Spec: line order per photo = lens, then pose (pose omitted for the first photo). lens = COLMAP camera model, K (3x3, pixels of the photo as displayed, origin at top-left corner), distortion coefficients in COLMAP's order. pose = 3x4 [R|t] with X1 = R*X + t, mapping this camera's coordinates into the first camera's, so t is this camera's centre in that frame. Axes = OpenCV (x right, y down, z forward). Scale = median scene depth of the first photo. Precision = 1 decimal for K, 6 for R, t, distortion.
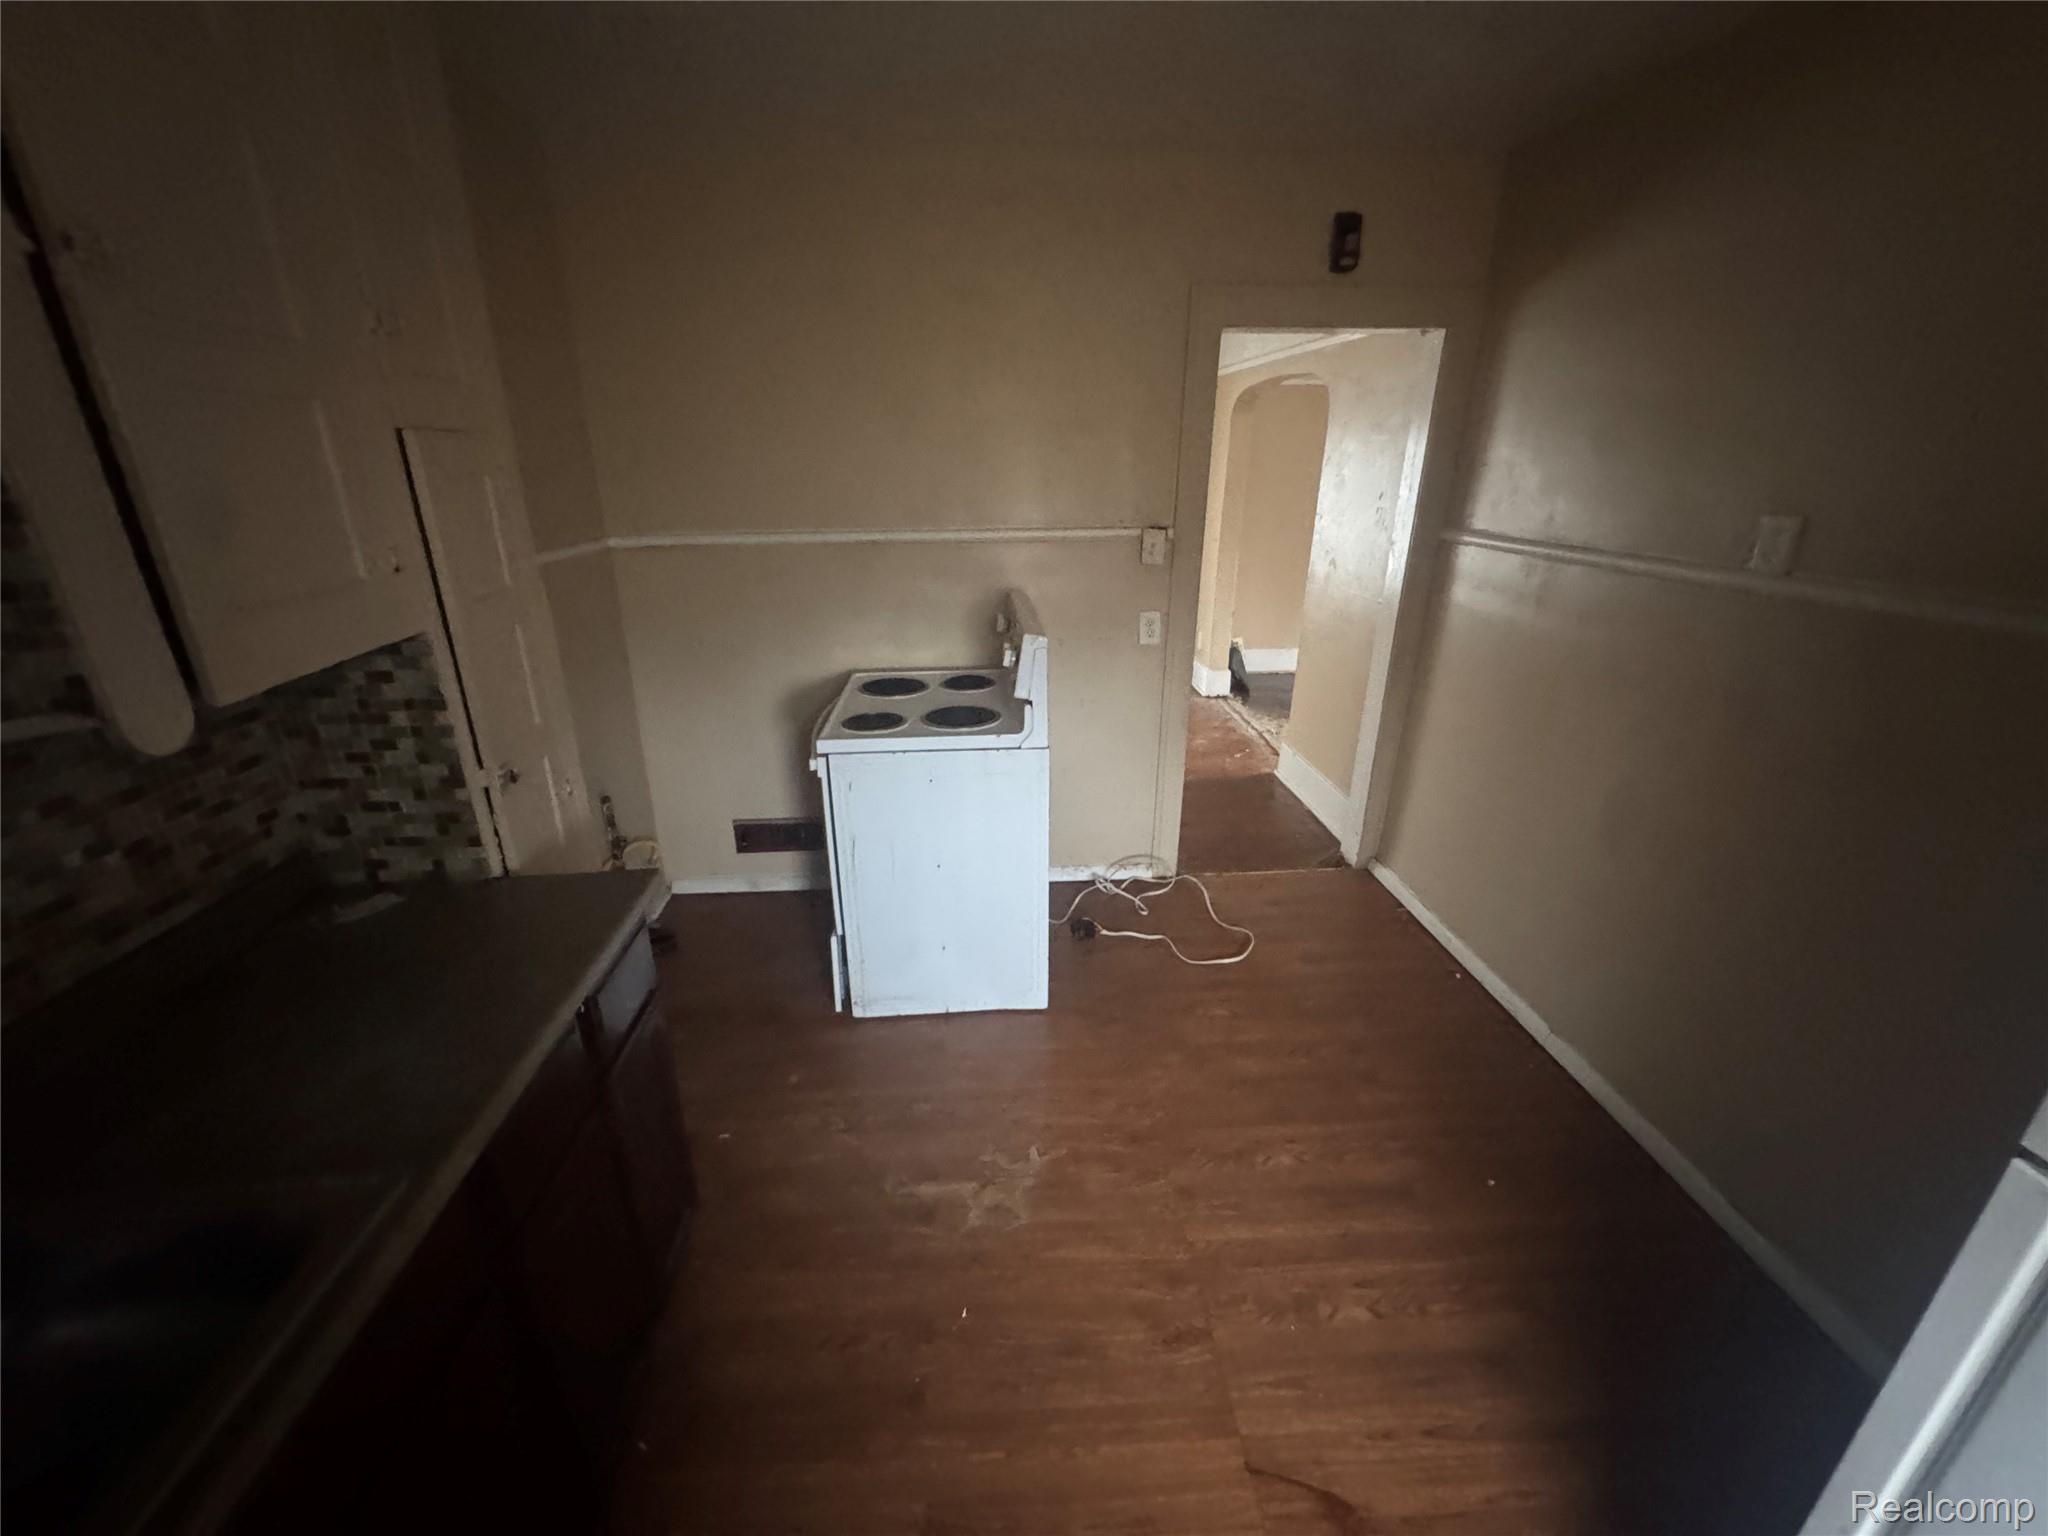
lens RADIAL K [[812.2, 0, 1021.2], [0, 812.2, 766.4], [0, 0, 1]] dist [-0.007430, 0.000077]
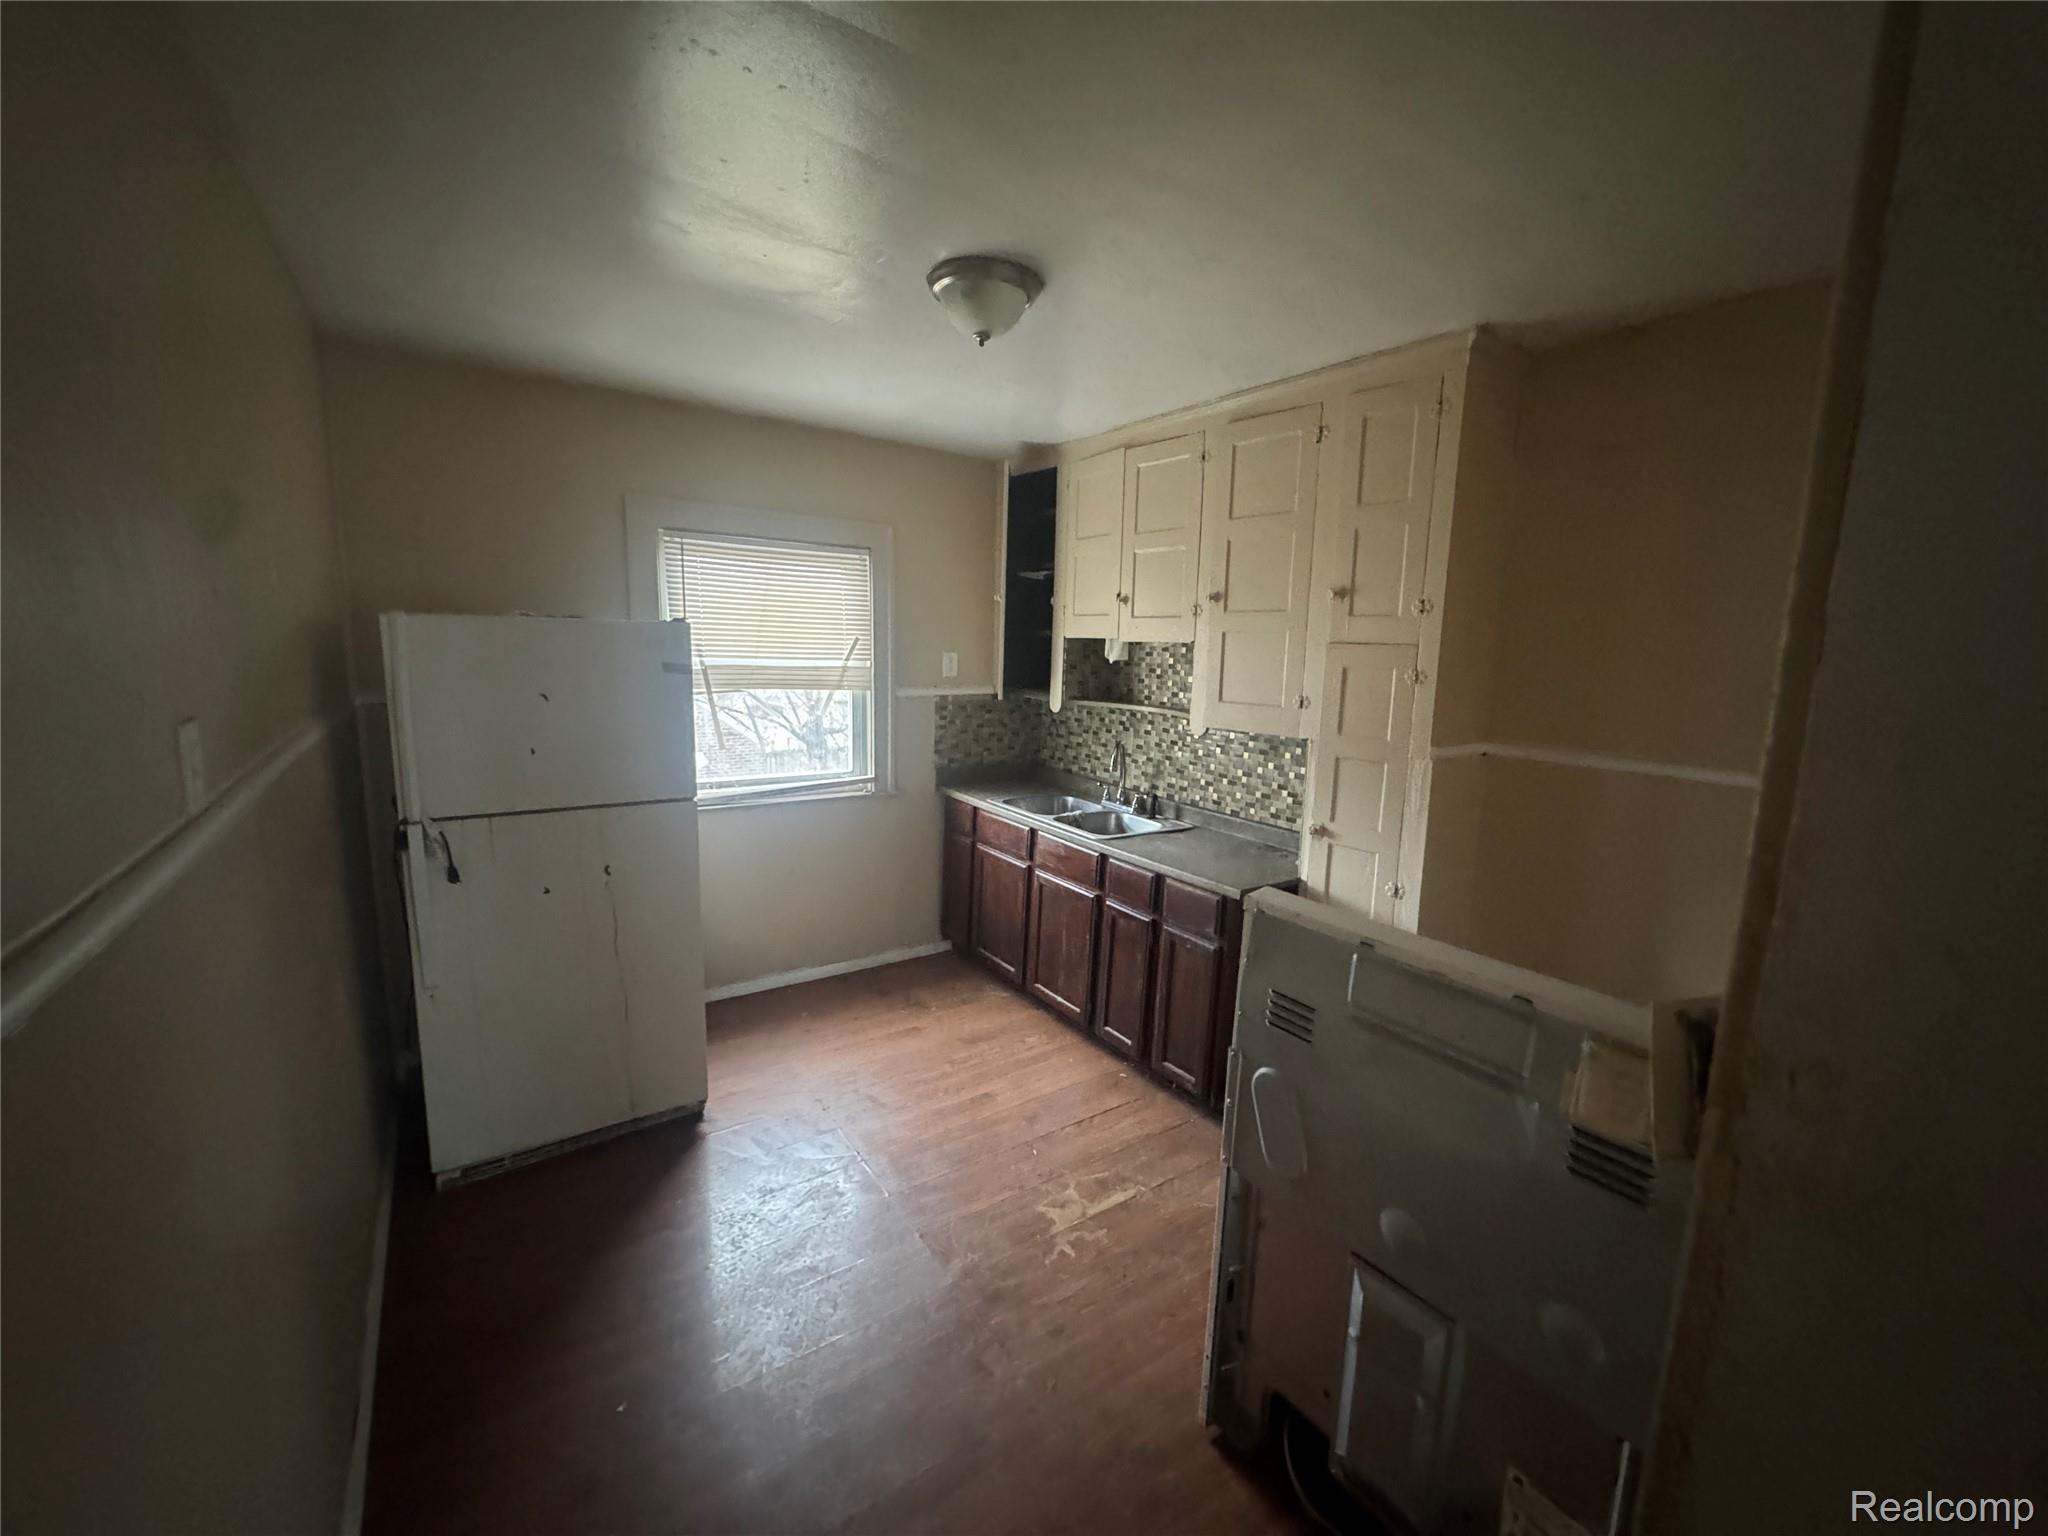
lens RADIAL K [[812.2, 0, 1027.0], [0, 812.2, 768.4], [0, 0, 1]] dist [-0.007430, 0.000077]
pose [[-0.859567, 0.044427, -0.509088, 0.624080], [-0.216226, 0.871022, 0.441098, -0.591059], [0.463023, 0.489232, -0.739095, 1.540859]]
